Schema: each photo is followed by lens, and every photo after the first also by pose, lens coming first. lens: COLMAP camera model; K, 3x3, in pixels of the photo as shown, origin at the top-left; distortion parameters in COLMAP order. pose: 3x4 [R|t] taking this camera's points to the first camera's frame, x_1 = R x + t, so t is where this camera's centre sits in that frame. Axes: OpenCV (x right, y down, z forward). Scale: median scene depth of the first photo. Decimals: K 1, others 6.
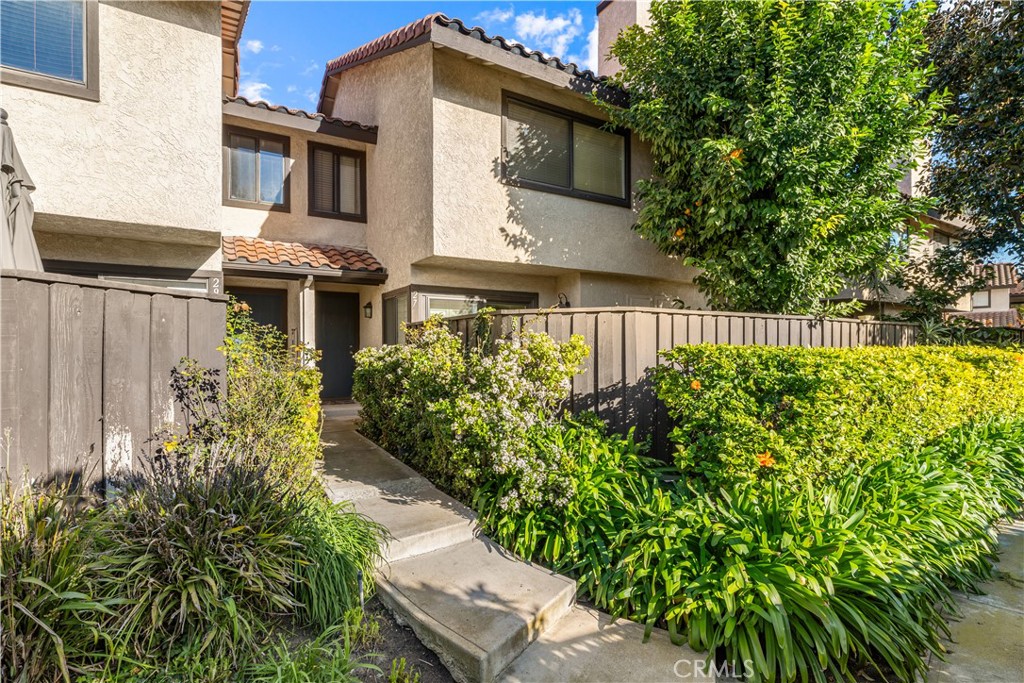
lens RADIAL K [[481.5, 0, 512.0], [0, 481.5, 341.5], [0, 0, 1]] dist [-0.003130, 0.000241]
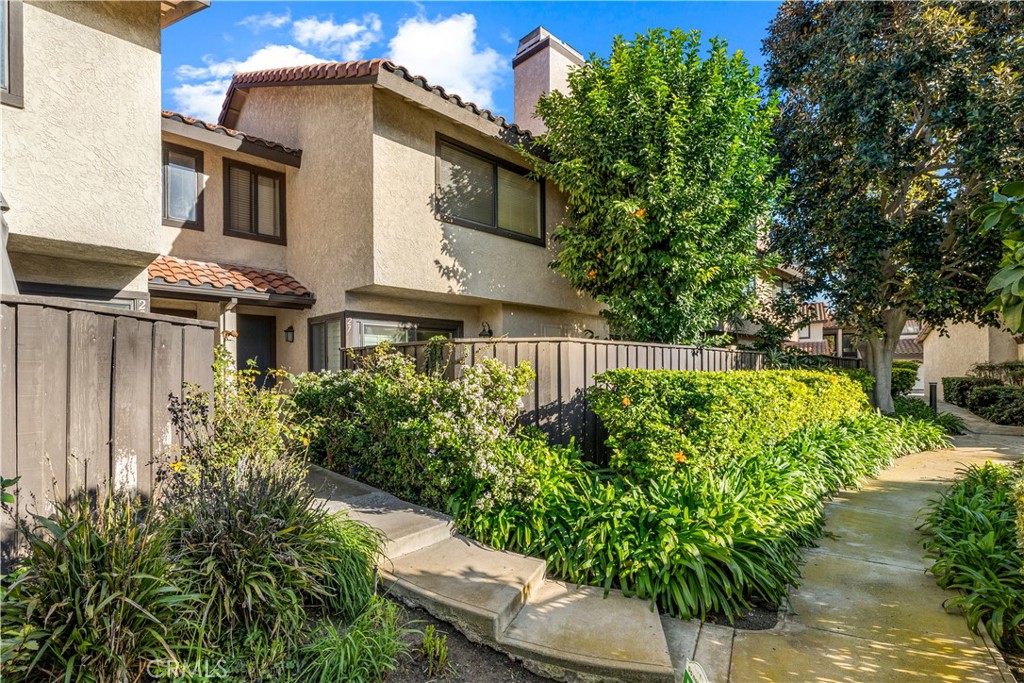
lens RADIAL K [[481.9, 0, 512.3], [0, 481.9, 358.5], [0, 0, 1]] dist [0.001683, -0.000048]
pose [[0.972919, 0.004451, 0.231105, -0.144752], [-0.001120, 0.999894, -0.014542, -0.002364], [-0.231145, 0.013889, 0.972820, -0.117135]]
